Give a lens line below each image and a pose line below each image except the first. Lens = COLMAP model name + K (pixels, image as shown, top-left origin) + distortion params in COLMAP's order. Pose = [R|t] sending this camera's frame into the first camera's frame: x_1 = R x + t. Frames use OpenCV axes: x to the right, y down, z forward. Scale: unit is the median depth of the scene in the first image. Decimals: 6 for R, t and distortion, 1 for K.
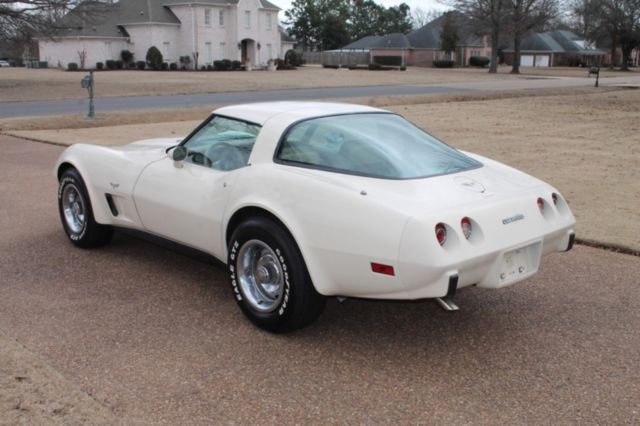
lens RADIAL K [[732.5, 0, 320.0], [0, 732.5, 213.0], [0, 0, 1]] dist [-0.069356, 0.042820]
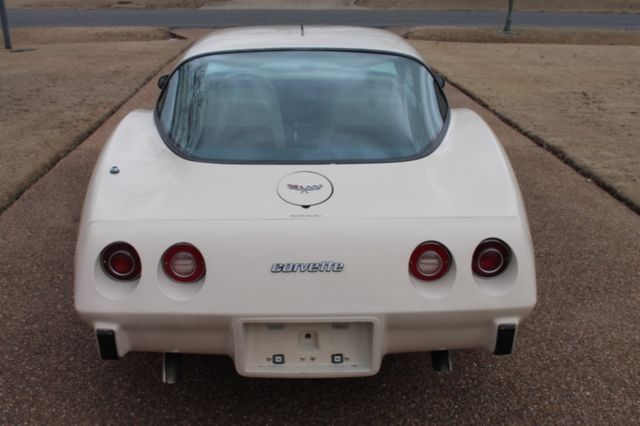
lens RADIAL K [[712.3, 0, 320.0], [0, 712.3, 213.0], [0, 0, 1]] dist [-0.072128, 0.037268]
pose [[0.737898, 0.228080, -0.635206, 0.088347], [-0.148250, 0.972956, 0.177137, -0.018550], [0.658429, -0.036540, 0.751755, 0.090523]]
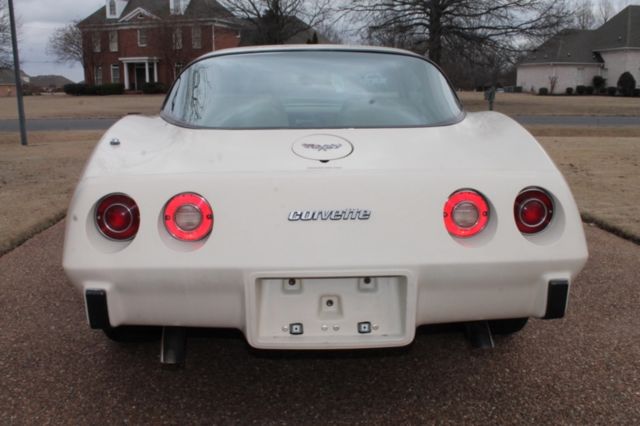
lens RADIAL K [[664.2, 0, 320.0], [0, 664.2, 213.0], [0, 0, 1]] dist [-0.076613, 0.037698]
pose [[0.745845, 0.113835, -0.656320, 0.080344], [-0.134970, 0.990678, 0.018446, 0.000024], [0.652302, 0.074826, 0.754257, 0.099276]]
